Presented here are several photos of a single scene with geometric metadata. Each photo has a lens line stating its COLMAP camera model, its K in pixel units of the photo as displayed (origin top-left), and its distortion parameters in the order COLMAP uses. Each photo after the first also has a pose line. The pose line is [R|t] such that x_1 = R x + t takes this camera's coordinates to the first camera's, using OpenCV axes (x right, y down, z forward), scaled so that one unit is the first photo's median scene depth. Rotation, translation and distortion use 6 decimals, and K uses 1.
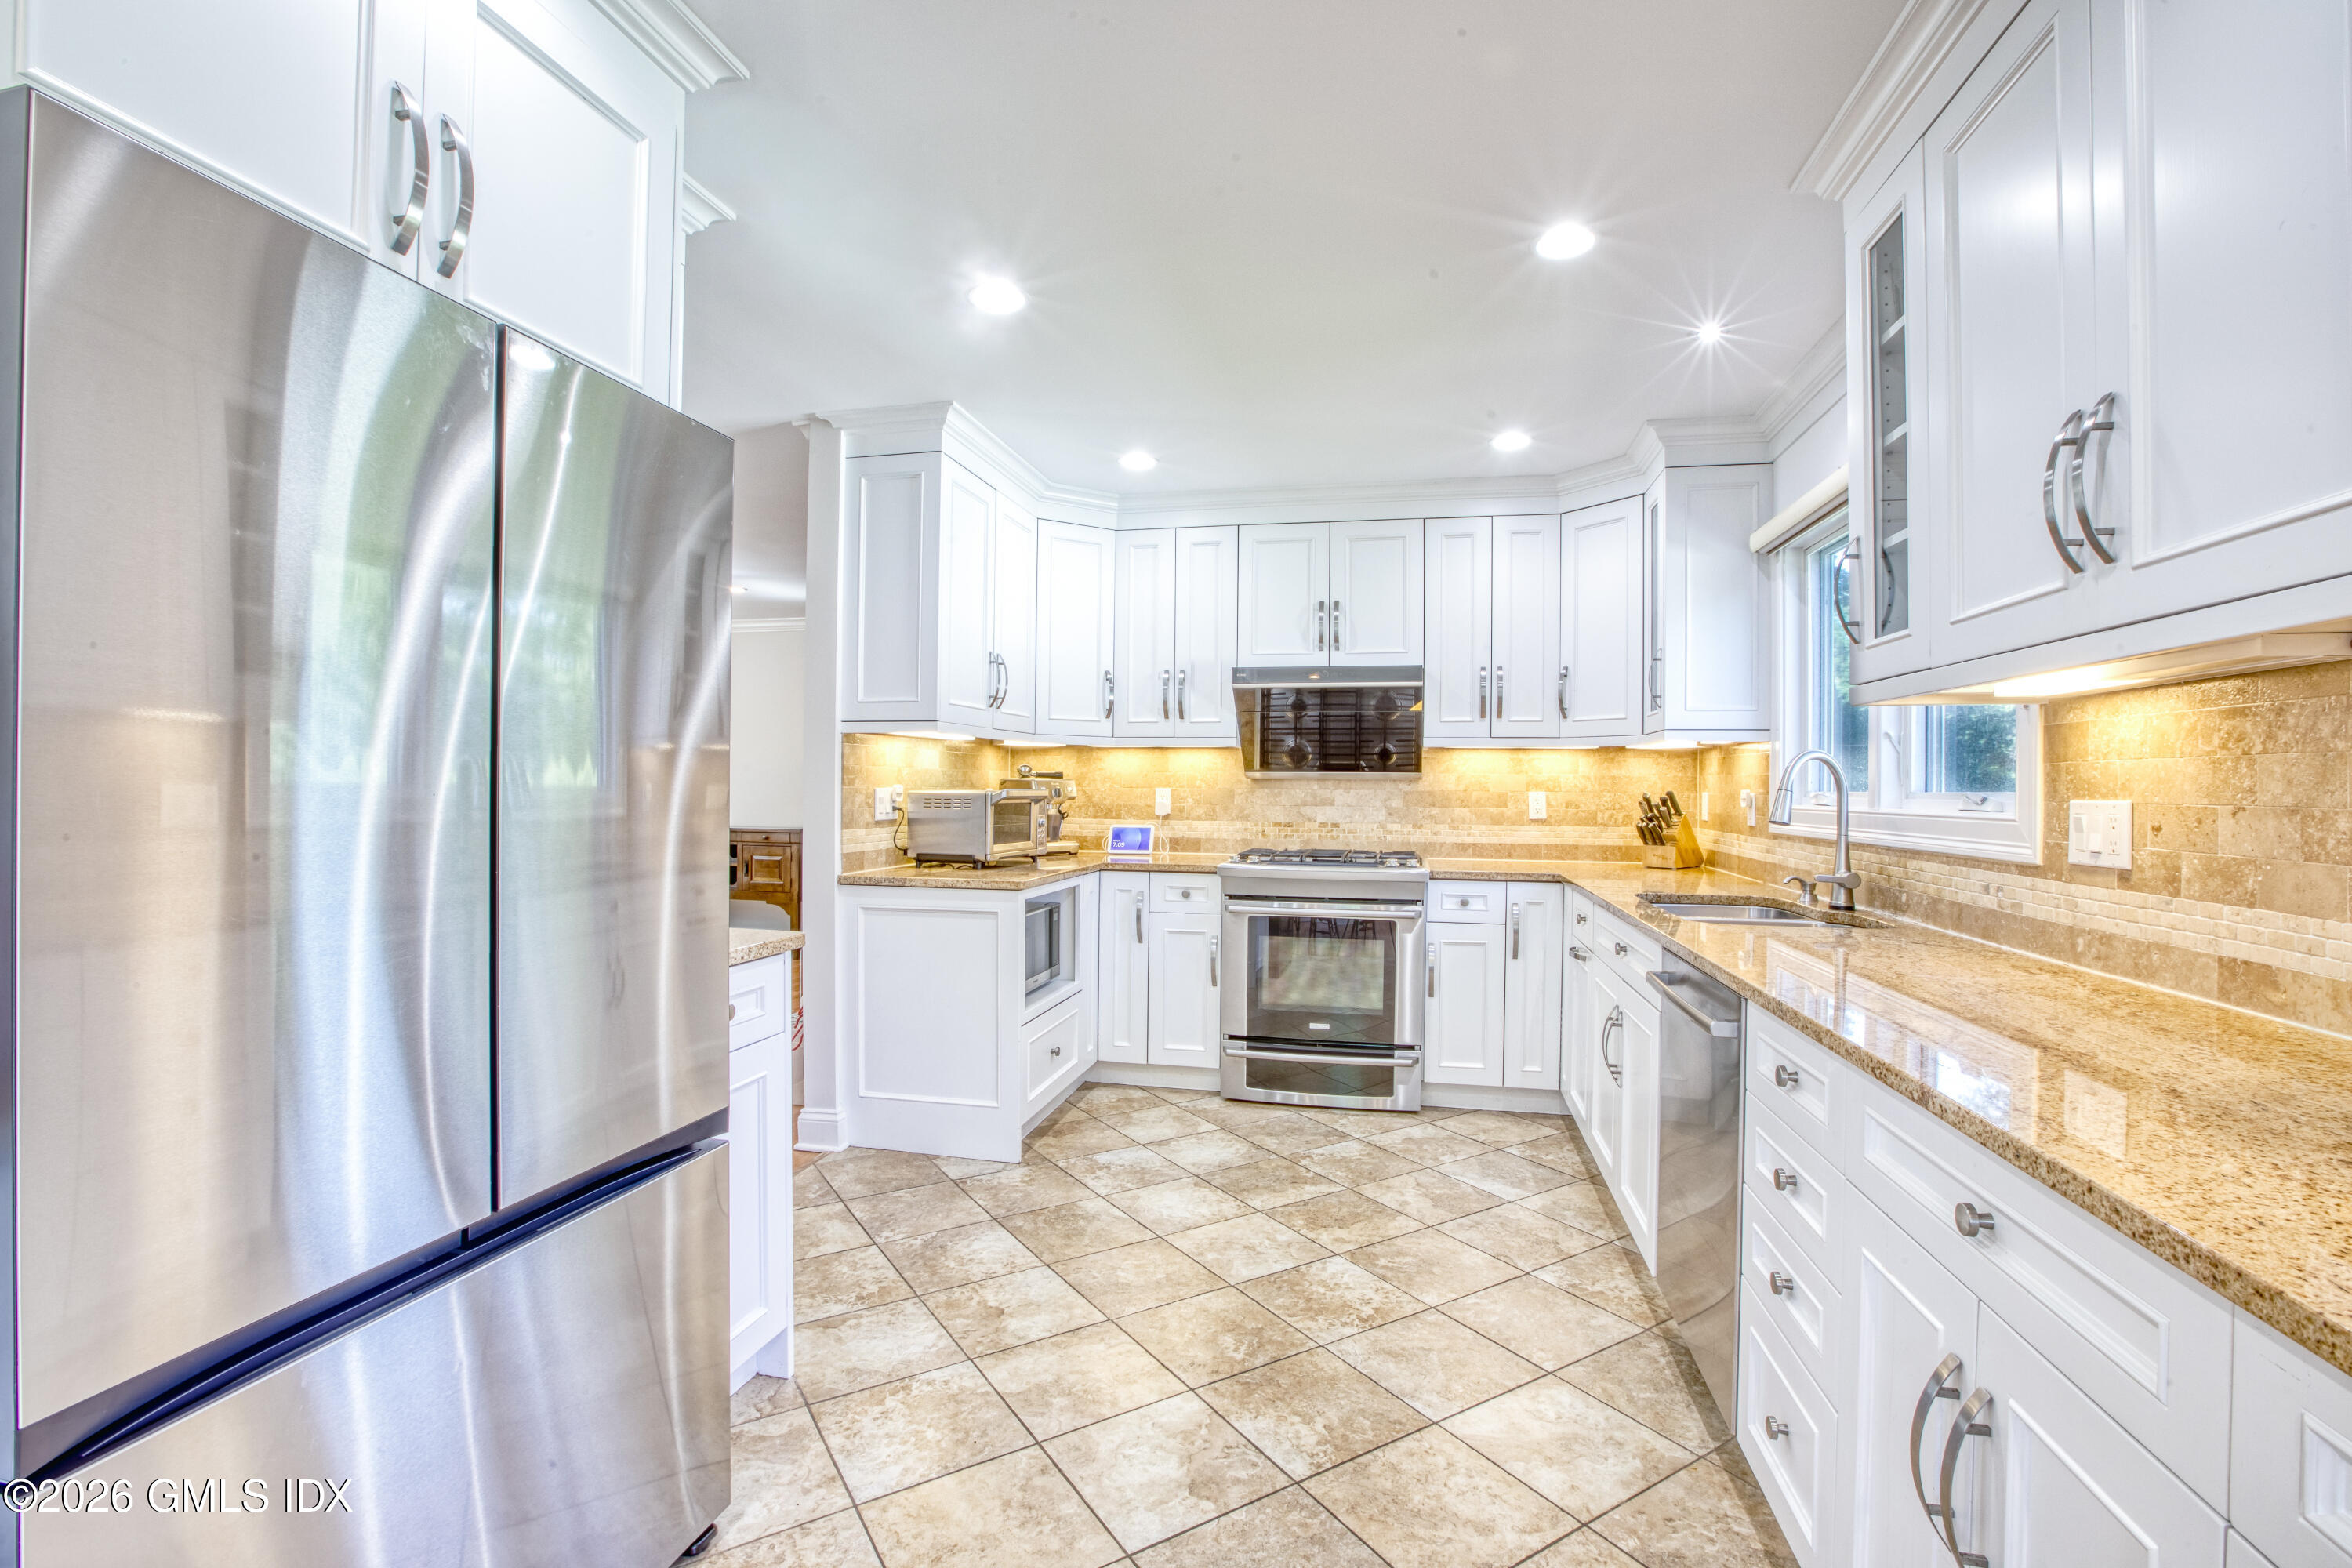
lens RADIAL K [[1065.1, 0, 1179.1], [0, 1065.1, 746.5], [0, 0, 1]] dist [0.000511, 0.000107]
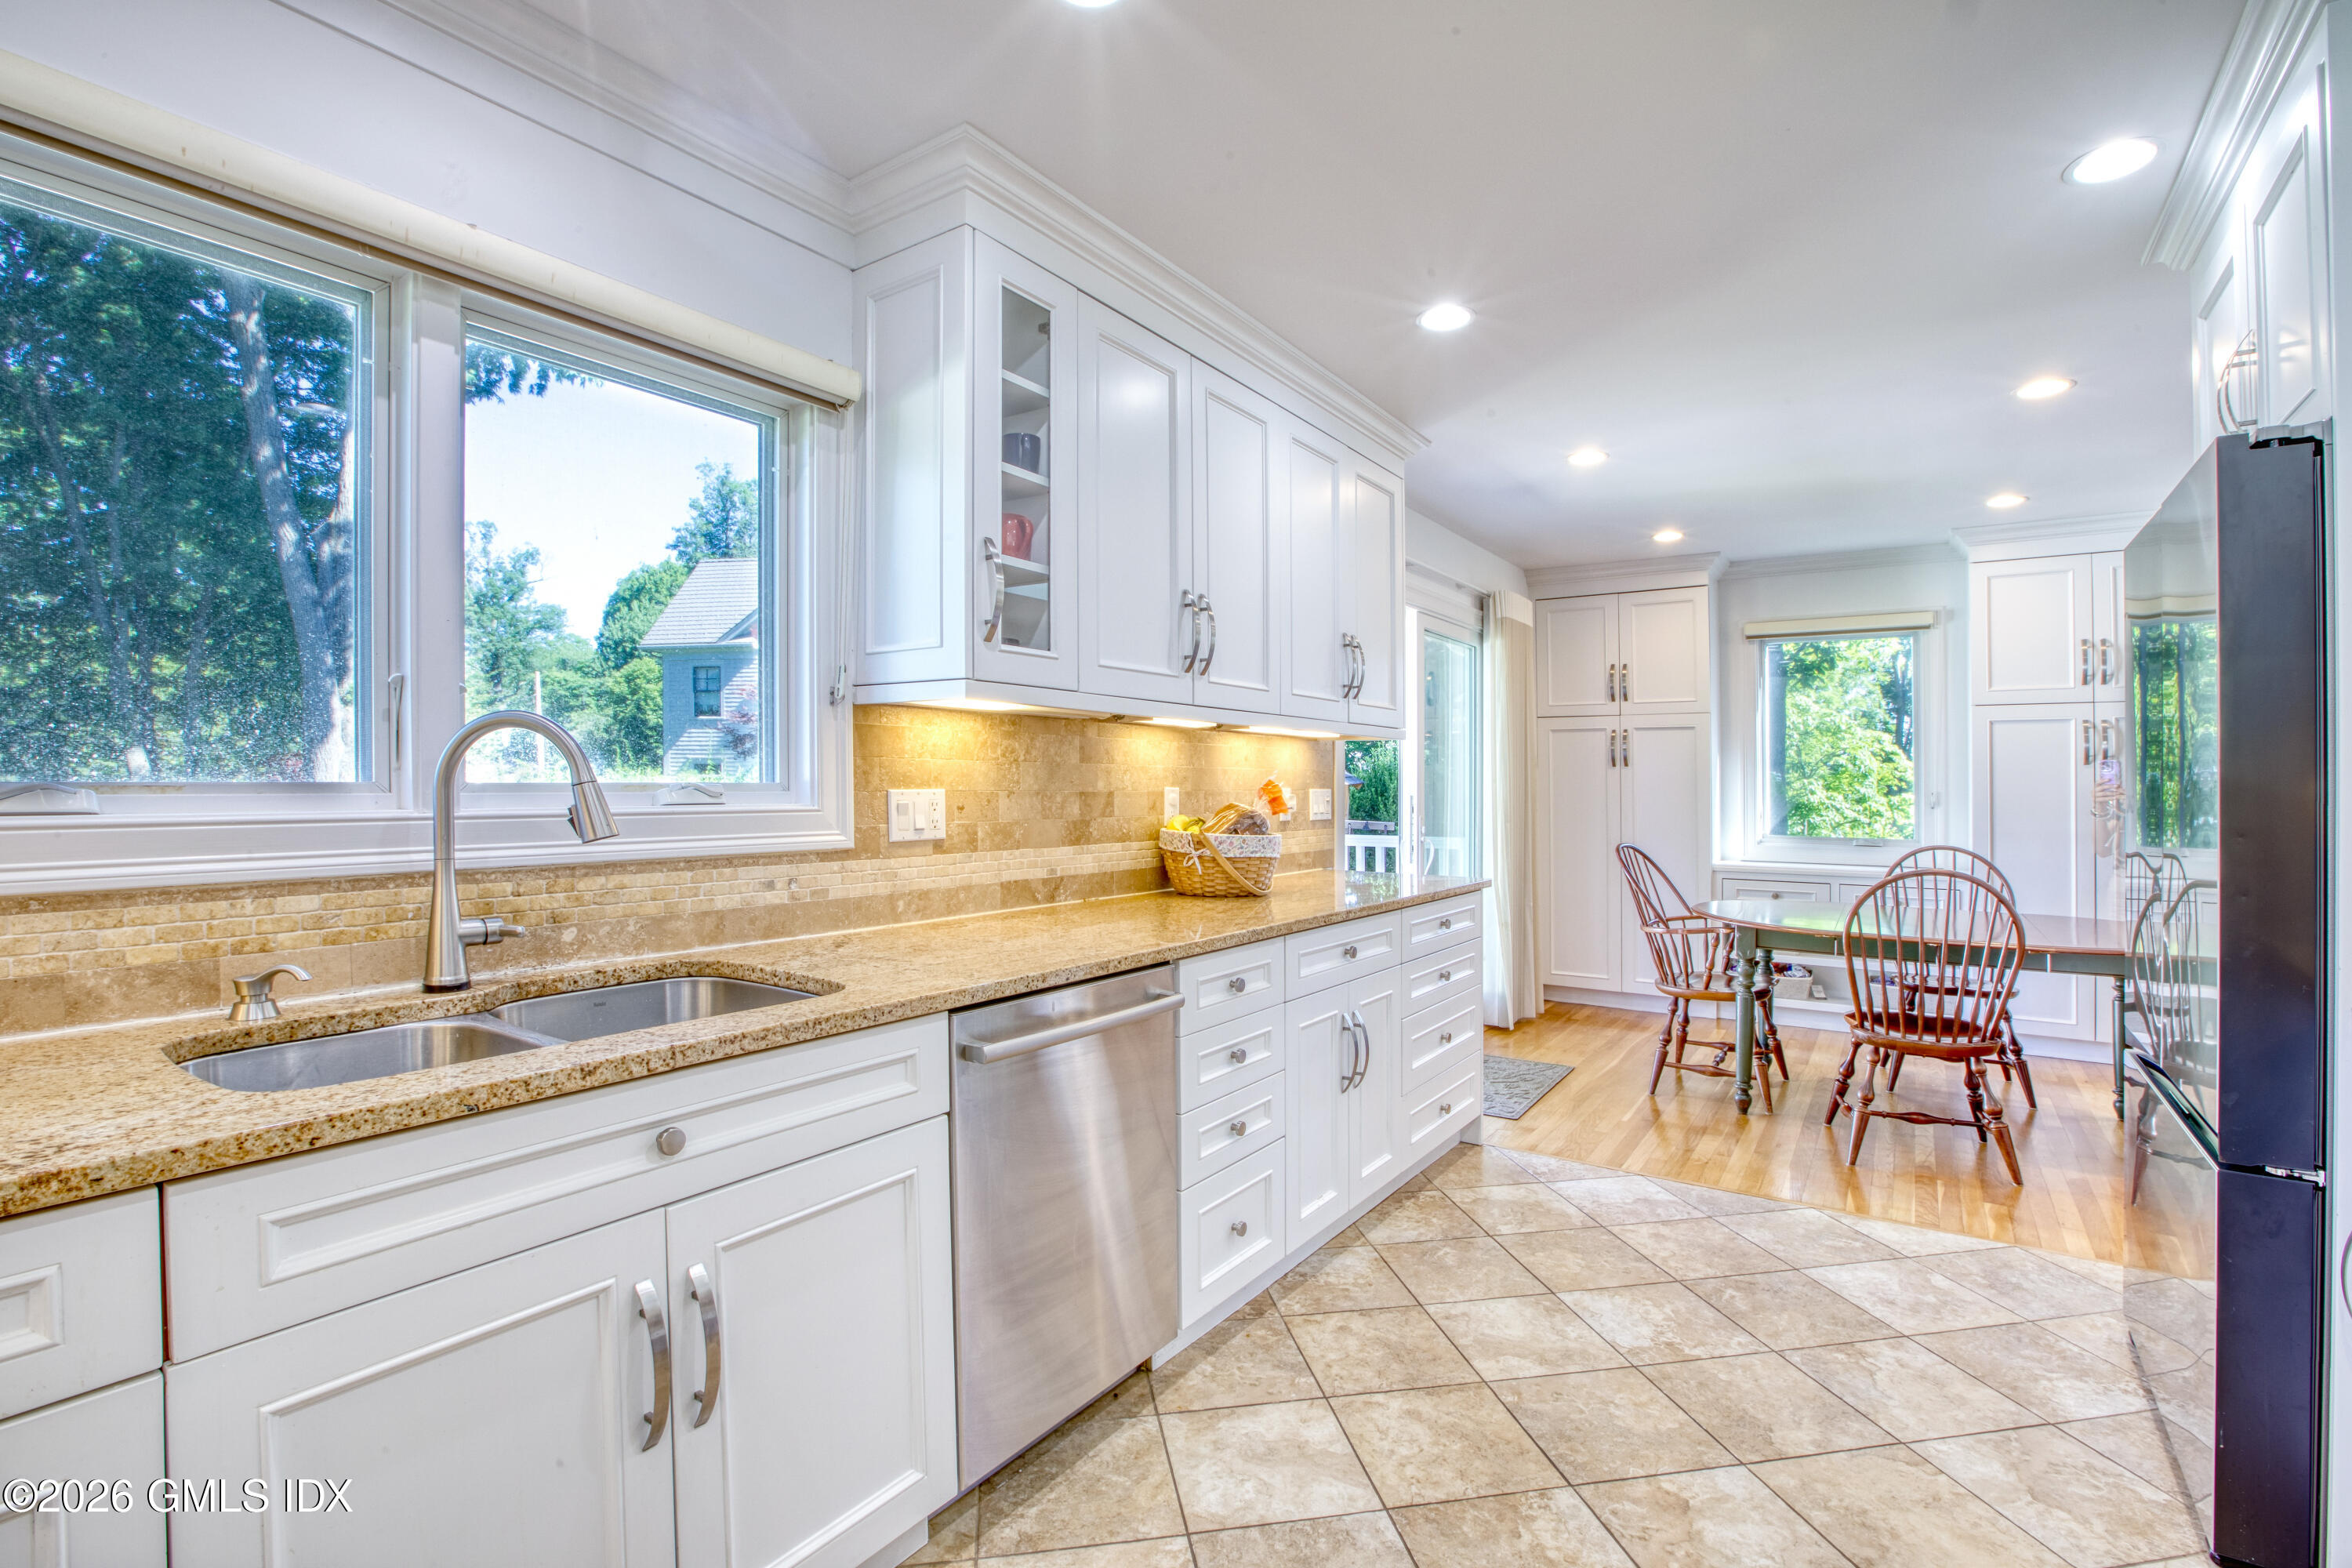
lens RADIAL K [[1055.2, 0, 1166.4], [0, 1055.2, 779.6], [0, 0, 1]] dist [-0.061204, 0.023250]
pose [[-0.914566, -0.008250, 0.404353, 0.053995], [-0.024833, 0.999051, -0.035782, 0.056006], [-0.403674, -0.042766, -0.913903, 1.485336]]
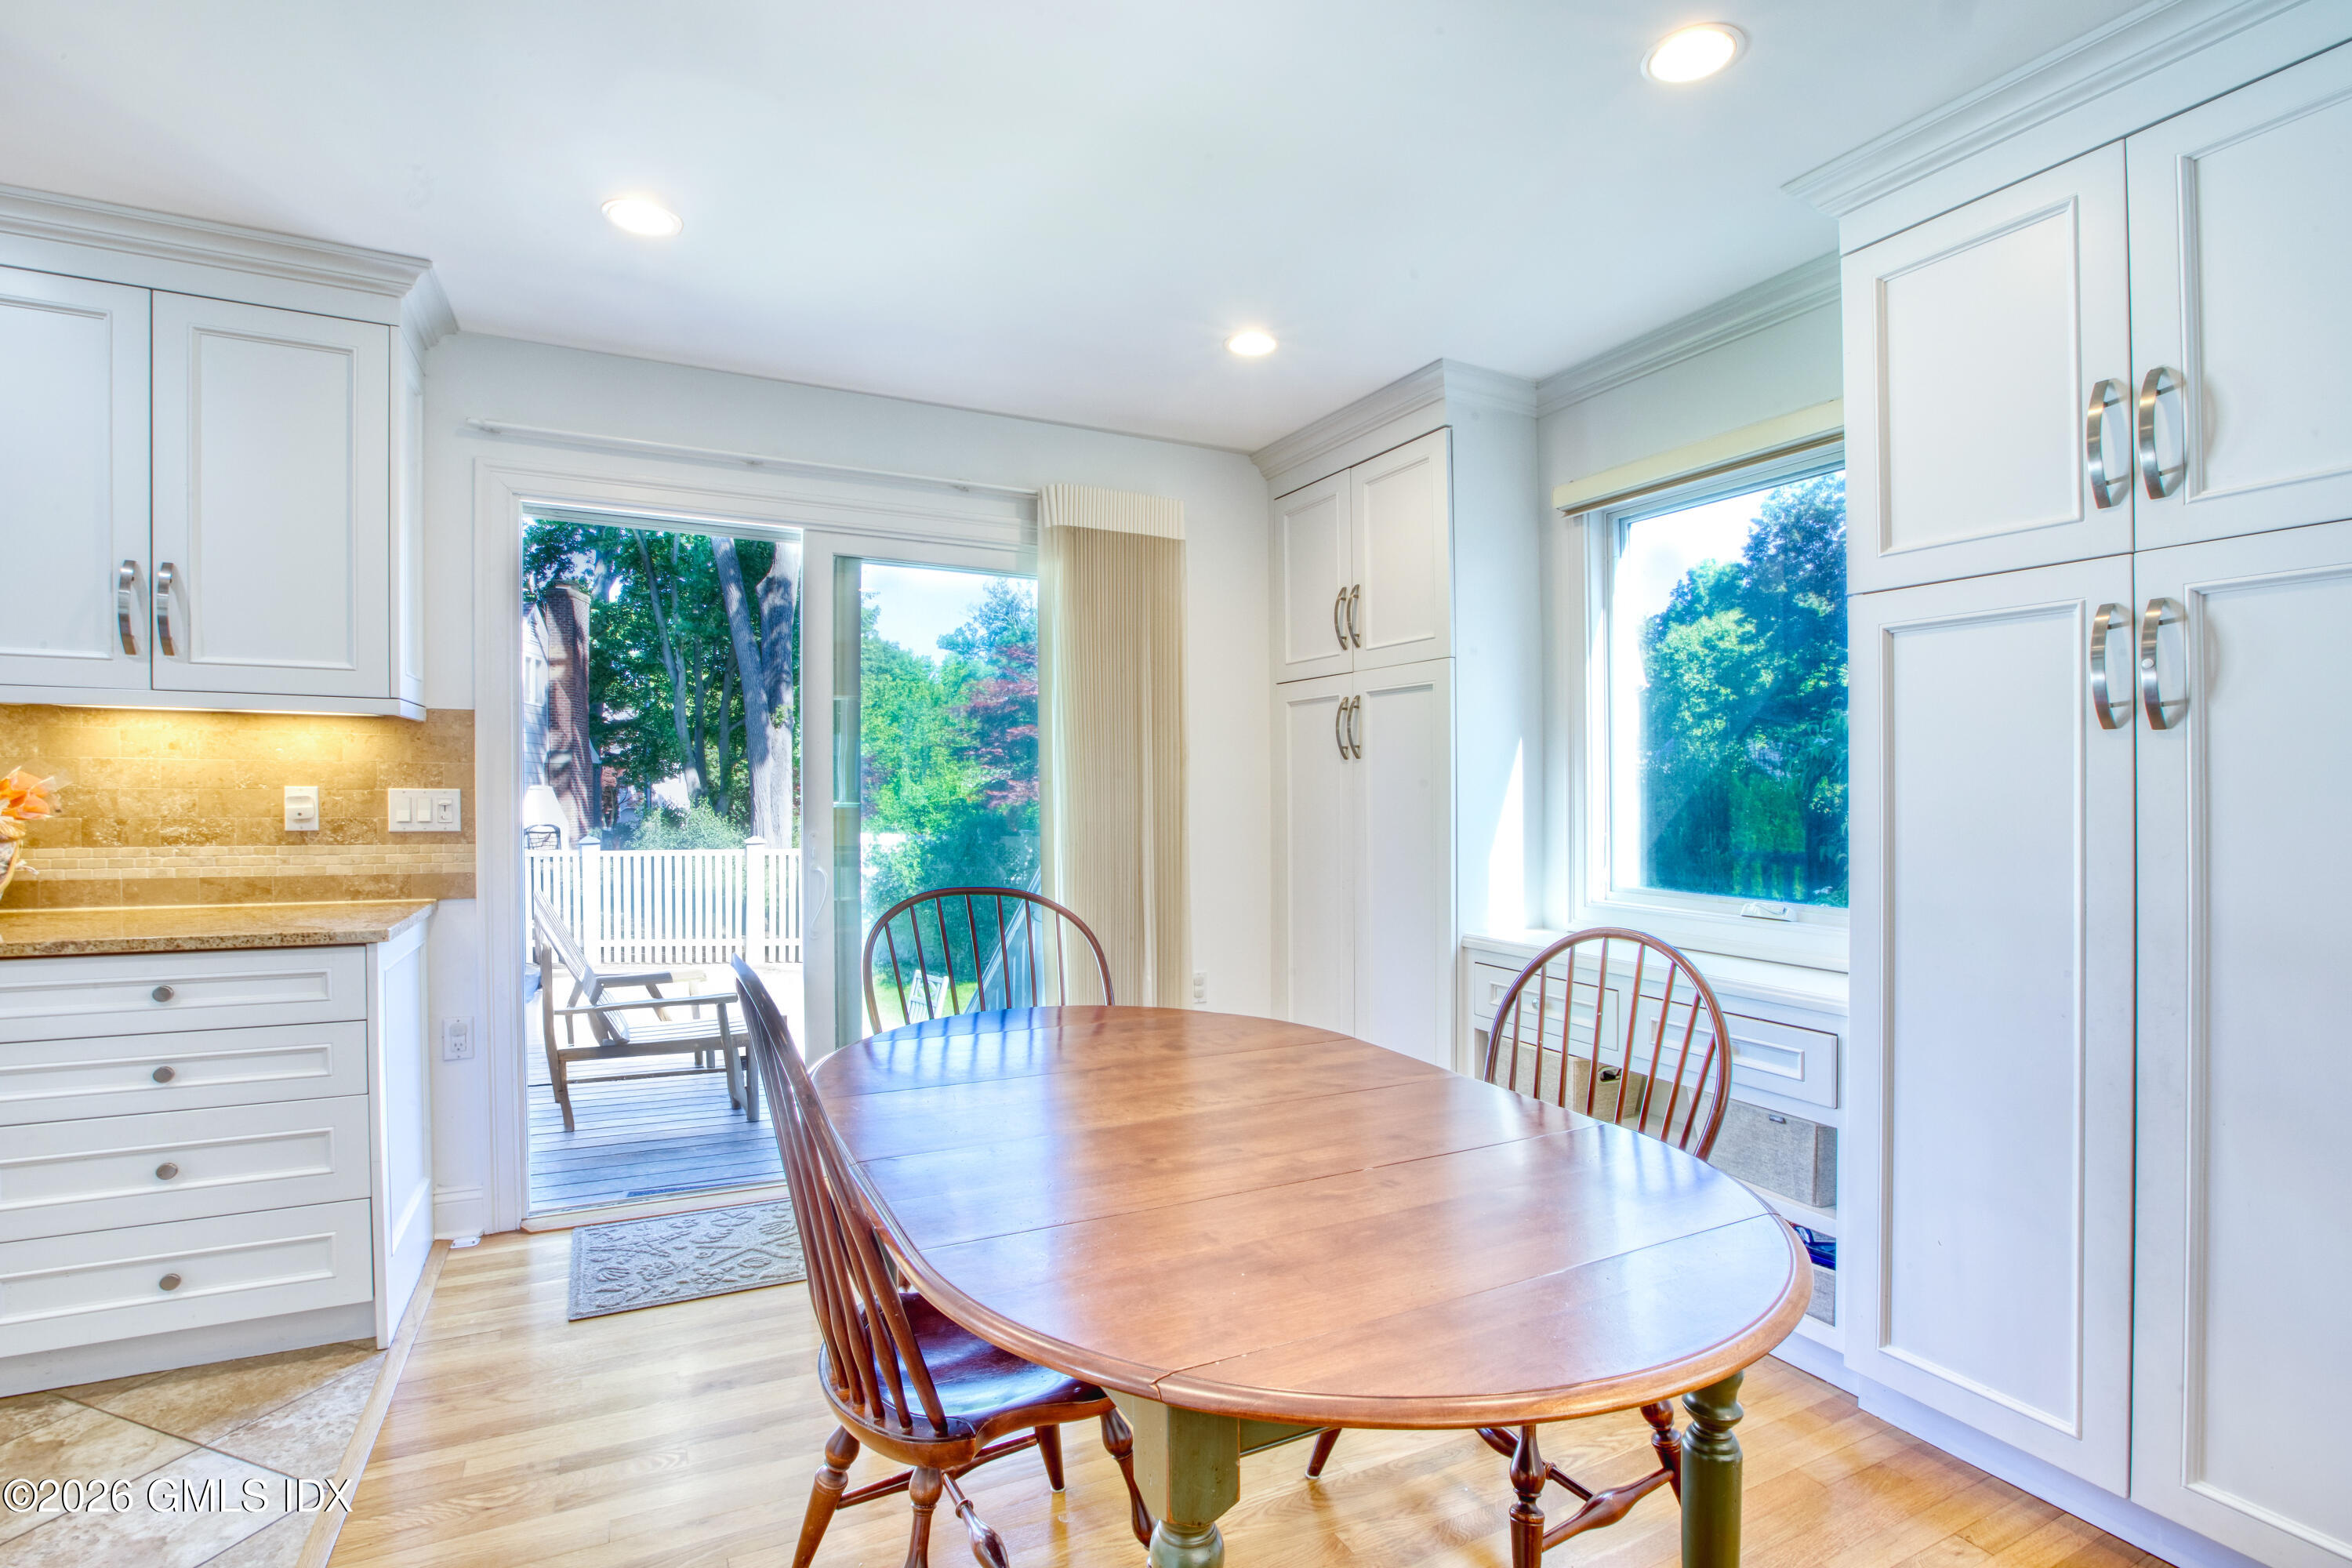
lens RADIAL K [[1034.0, 0, 1147.9], [0, 1034.0, 783.8], [0, 0, 1]] dist [-0.072363, 0.020668]
pose [[-0.613456, -0.006200, 0.789705, -0.817354], [-0.040939, 0.998874, -0.023960, -0.000066], [-0.788667, -0.047028, -0.613019, 0.056470]]
